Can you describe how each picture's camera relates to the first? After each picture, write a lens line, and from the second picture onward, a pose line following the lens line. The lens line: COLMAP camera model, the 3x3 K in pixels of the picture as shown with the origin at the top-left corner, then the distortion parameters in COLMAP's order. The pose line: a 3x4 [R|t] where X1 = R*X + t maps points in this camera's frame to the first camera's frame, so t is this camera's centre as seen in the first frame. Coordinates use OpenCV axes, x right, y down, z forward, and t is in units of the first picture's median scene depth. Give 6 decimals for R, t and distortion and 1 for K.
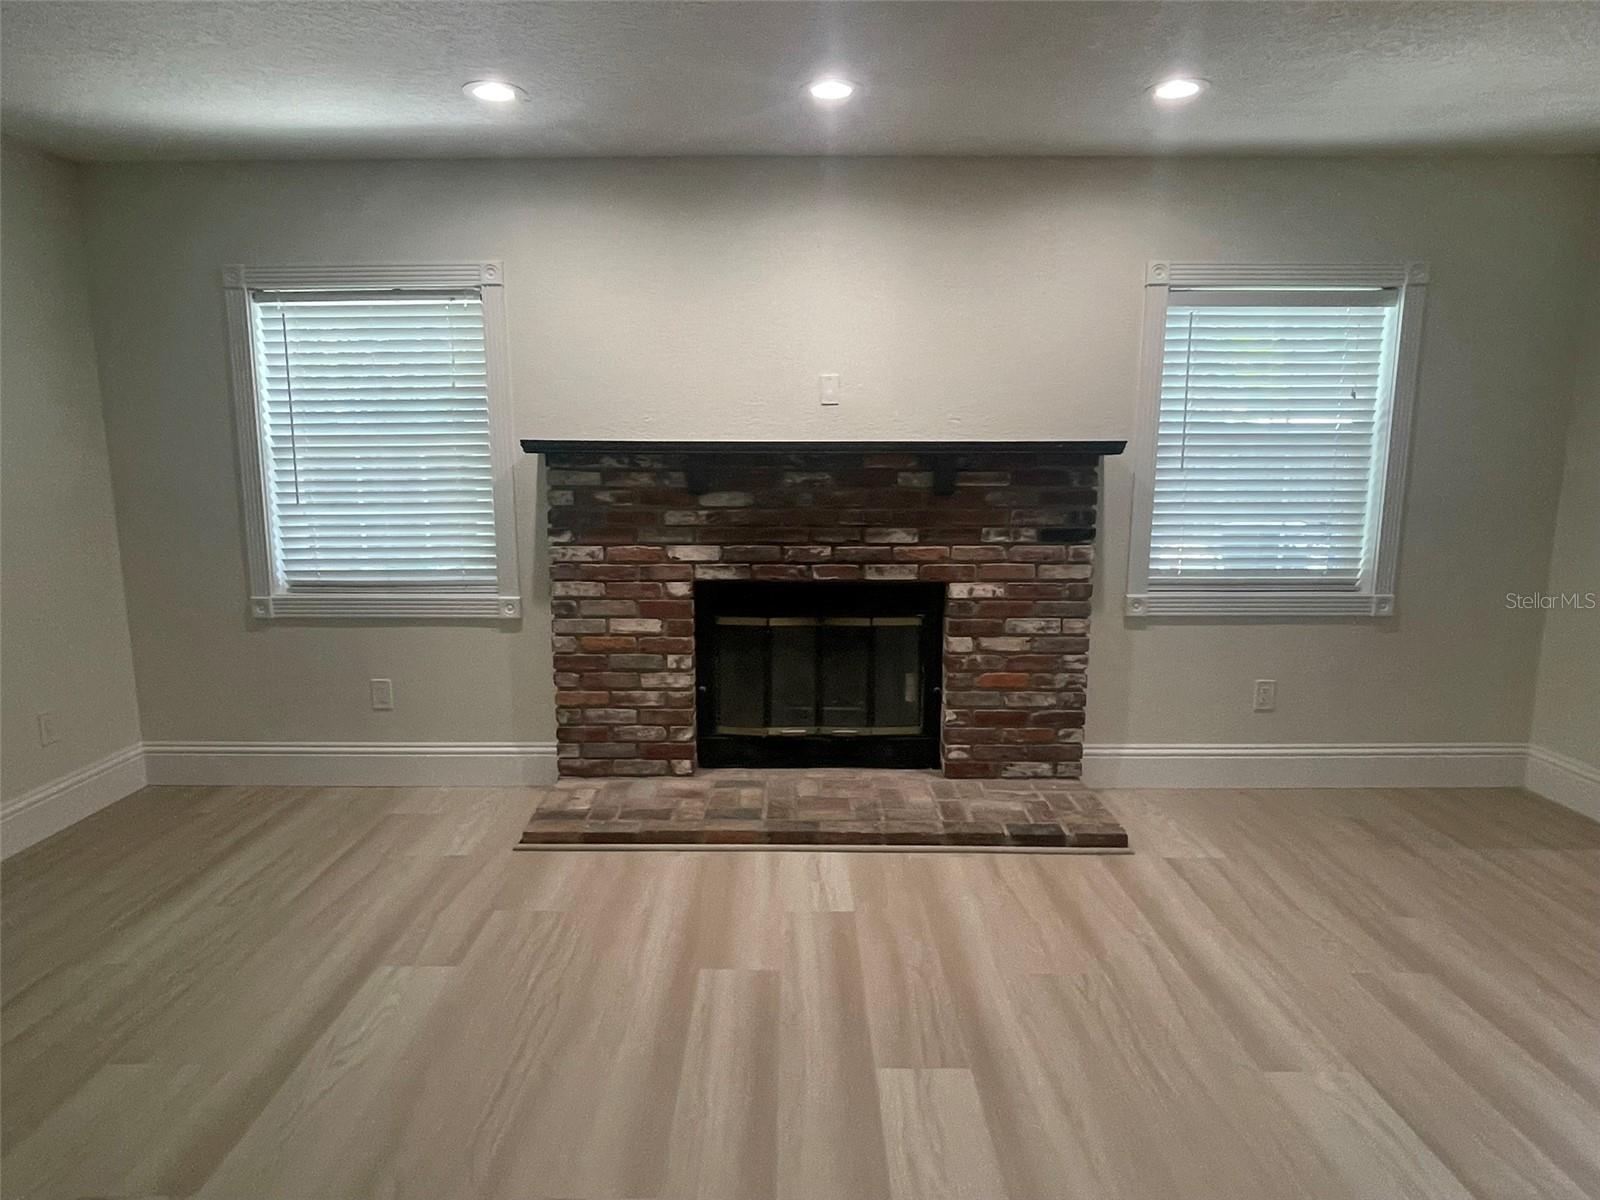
lens RADIAL K [[933.5, 0, 783.1], [0, 933.5, 595.8], [0, 0, 1]] dist [-0.003931, -0.004754]
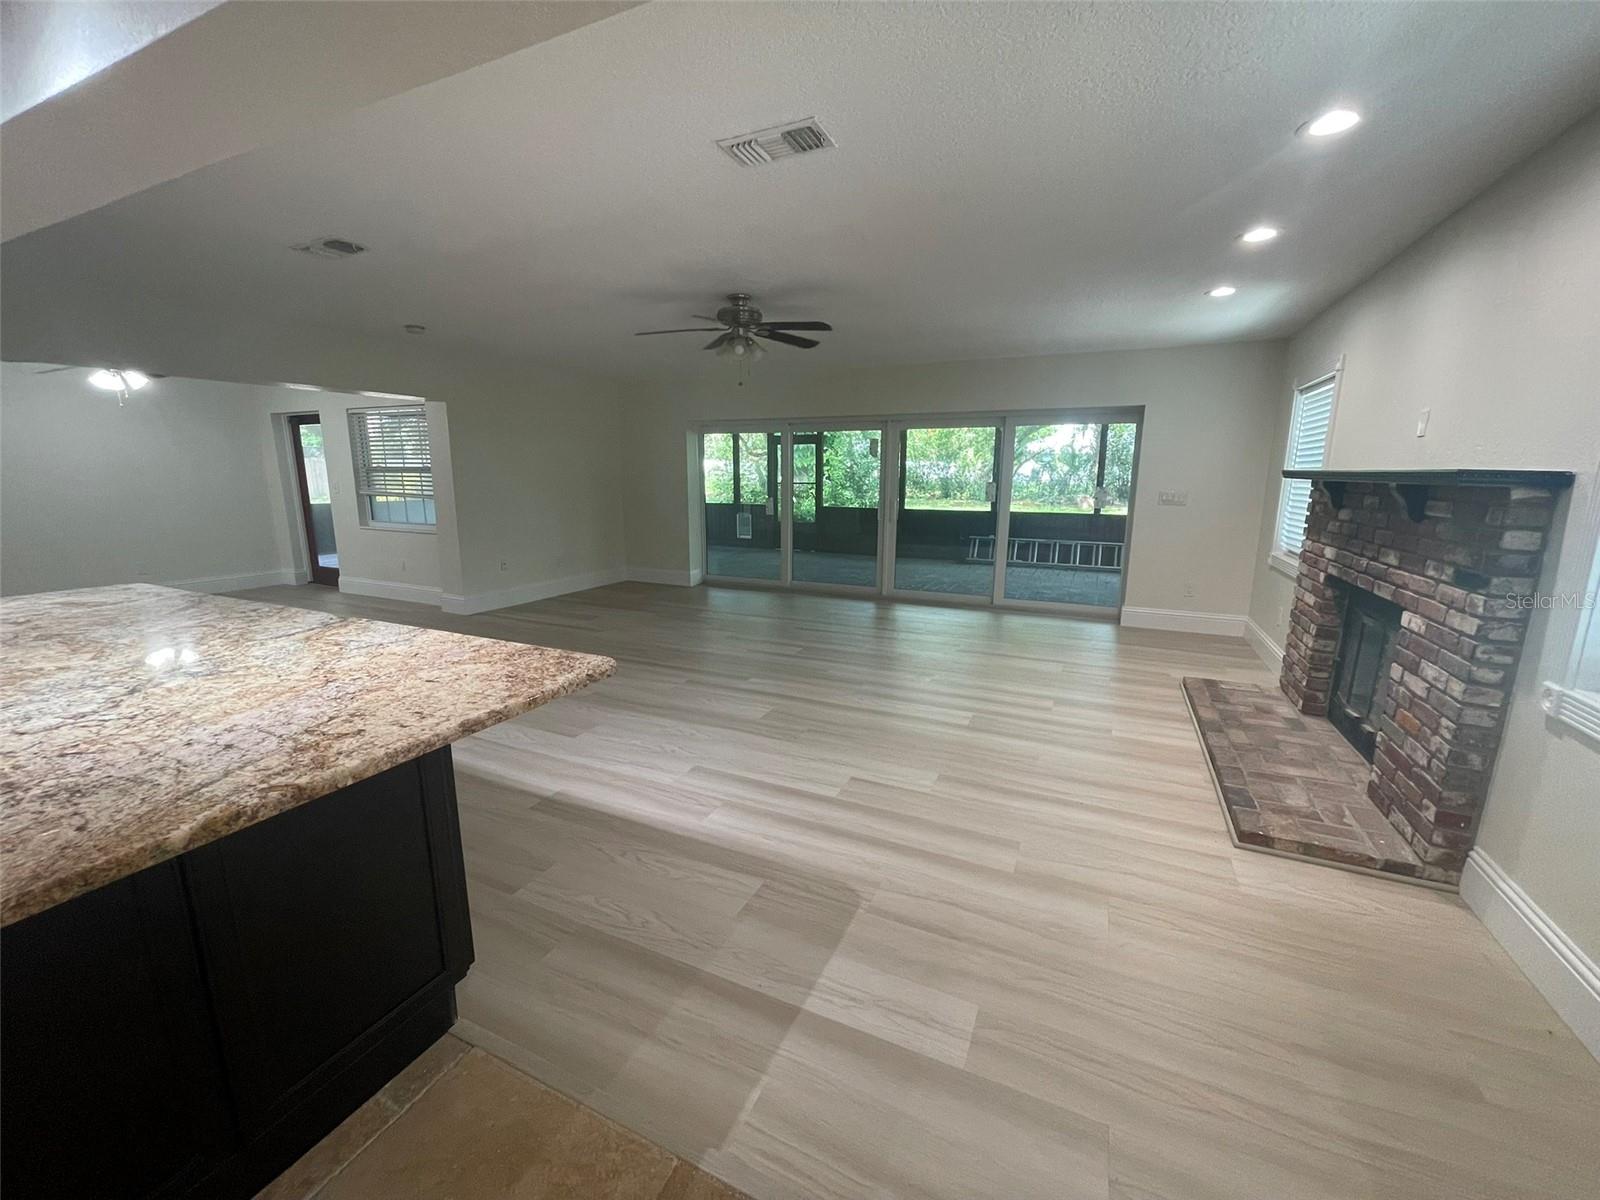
lens RADIAL K [[643.4, 0, 794.0], [0, 643.4, 605.4], [0, 0, 1]] dist [-0.000763, 0.000024]
pose [[-0.421351, 0.183969, -0.888042, 1.078260], [-0.138222, 0.954741, 0.263370, -0.111127], [0.896302, 0.233718, -0.376853, 0.666277]]
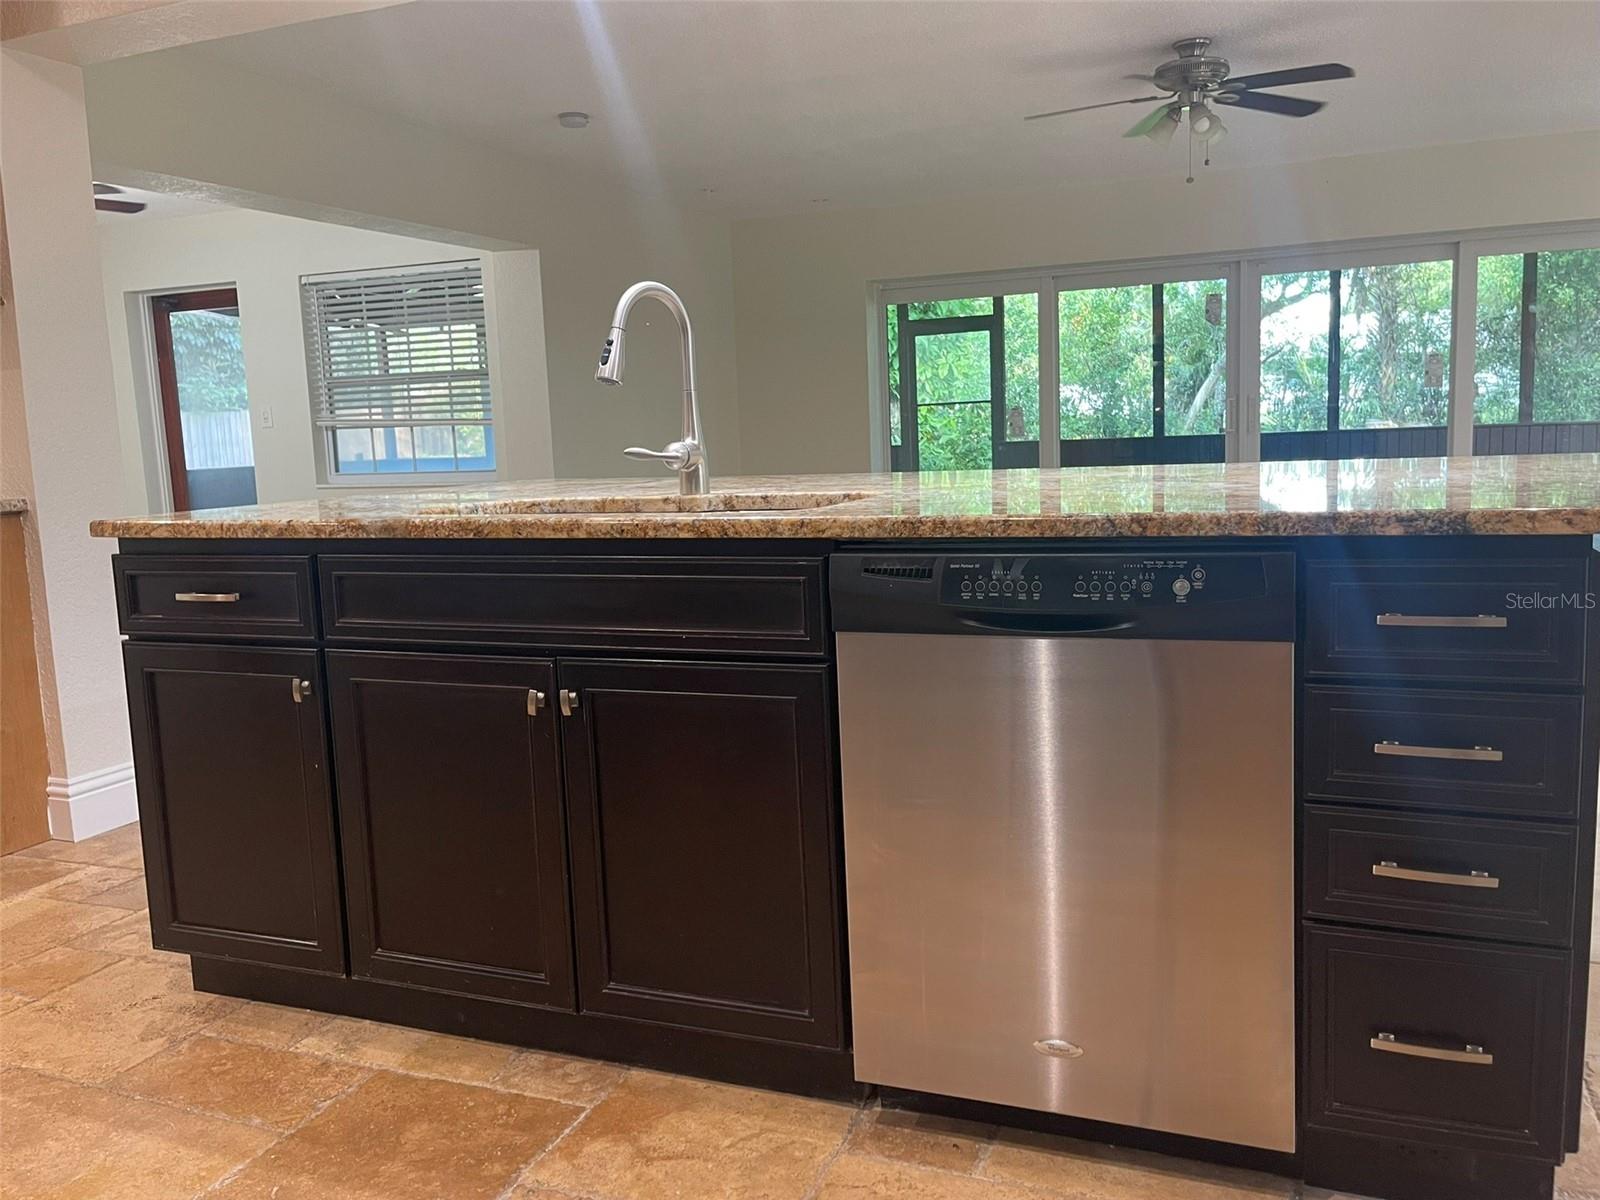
lens RADIAL K [[1258.2, 0, 810.1], [0, 1258.2, 595.8], [0, 0, 1]] dist [0.075031, -0.093668]
pose [[-0.367416, 0.141710, -0.919197, 1.541059], [-0.099307, 0.976696, 0.190269, 0.048222], [0.924740, 0.161191, -0.344781, 0.233923]]
